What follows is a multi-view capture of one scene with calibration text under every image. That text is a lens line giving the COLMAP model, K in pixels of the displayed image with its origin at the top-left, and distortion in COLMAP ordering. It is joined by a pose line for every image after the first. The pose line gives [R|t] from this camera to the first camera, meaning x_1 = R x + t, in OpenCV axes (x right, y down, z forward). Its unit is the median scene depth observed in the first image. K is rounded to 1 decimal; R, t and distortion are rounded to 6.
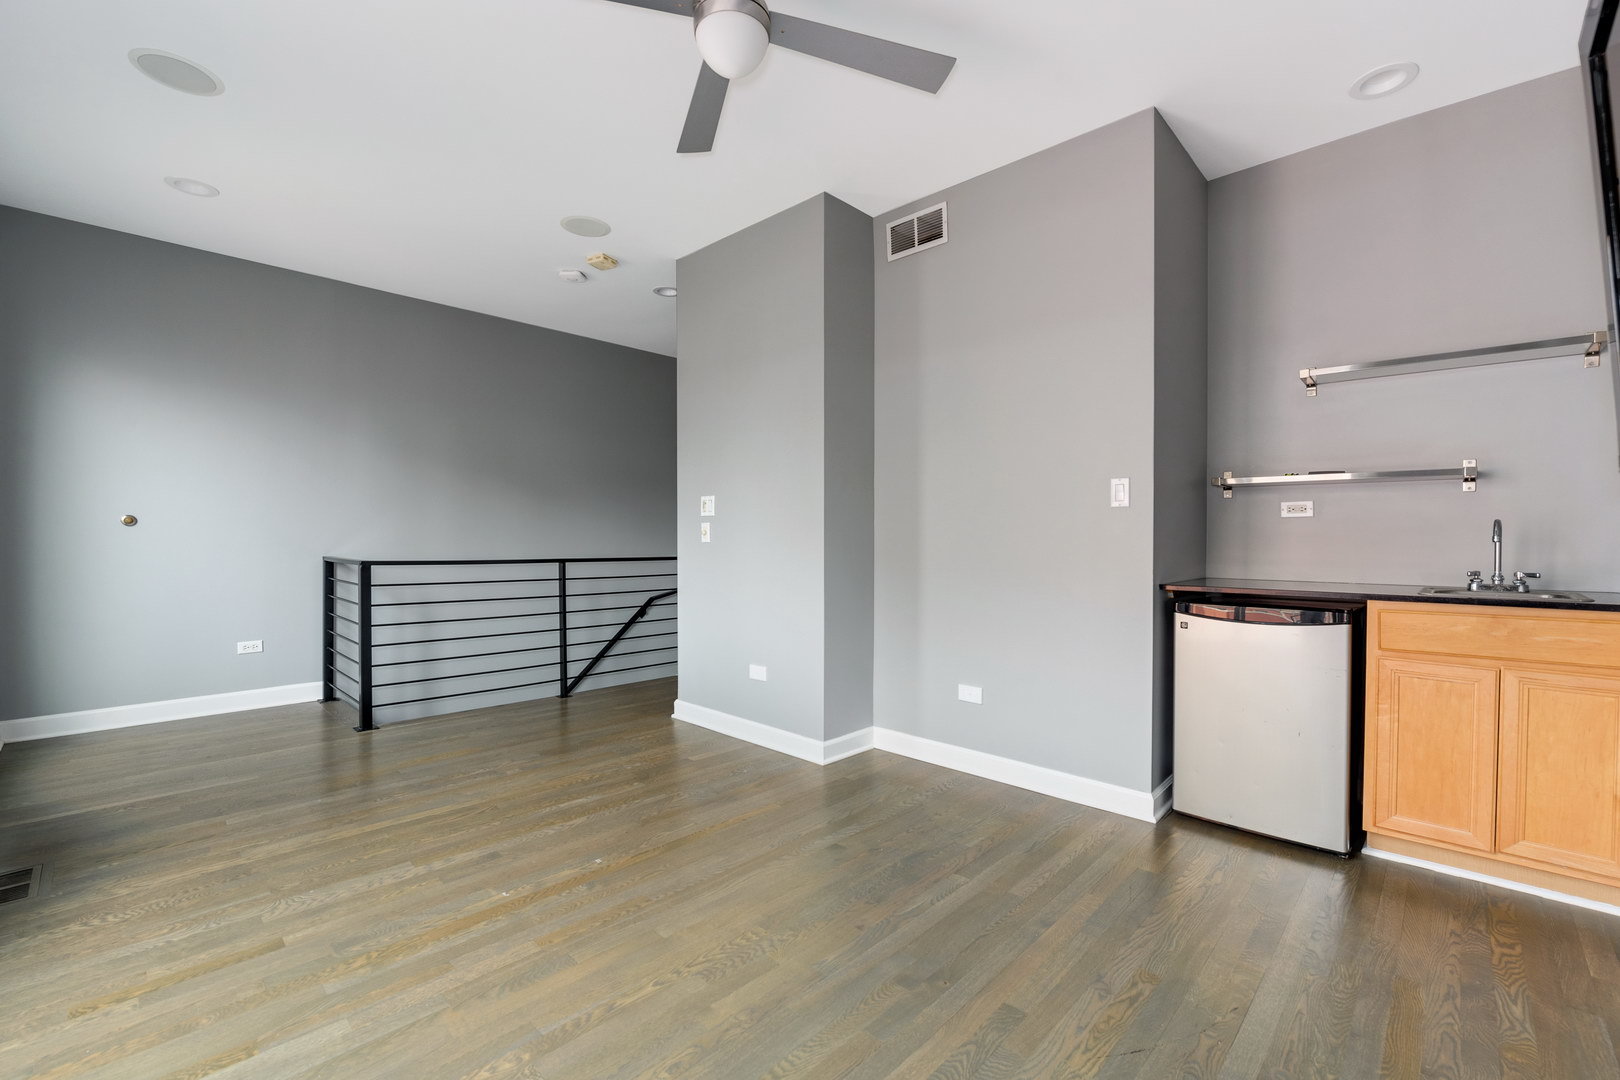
lens RADIAL K [[621.2, 0, 808.4], [0, 621.2, 548.9], [0, 0, 1]] dist [0.002217, 0.001370]
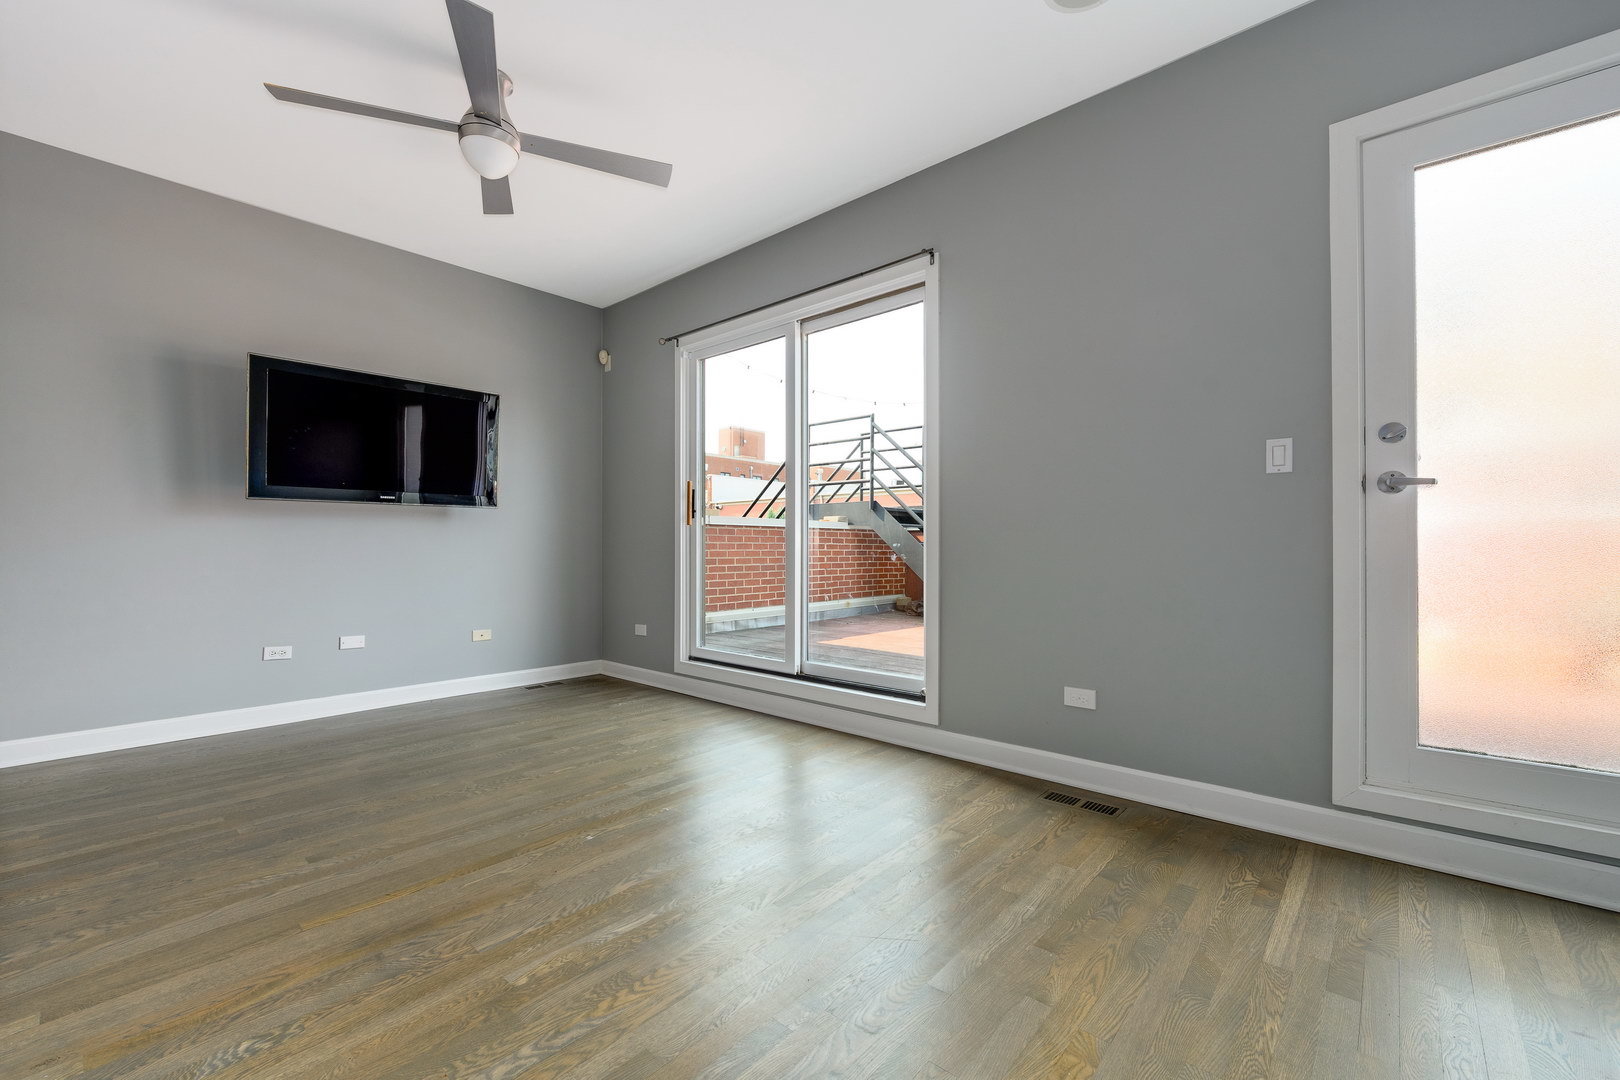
lens RADIAL K [[621.2, 0, 812.8], [0, 621.2, 540.3], [0, 0, 1]] dist [0.002217, 0.001370]
pose [[-0.999061, -0.003214, -0.043207, -0.688214], [-0.003647, 0.999944, 0.009961, 0.020102], [0.043173, 0.010110, -0.999016, 2.122802]]
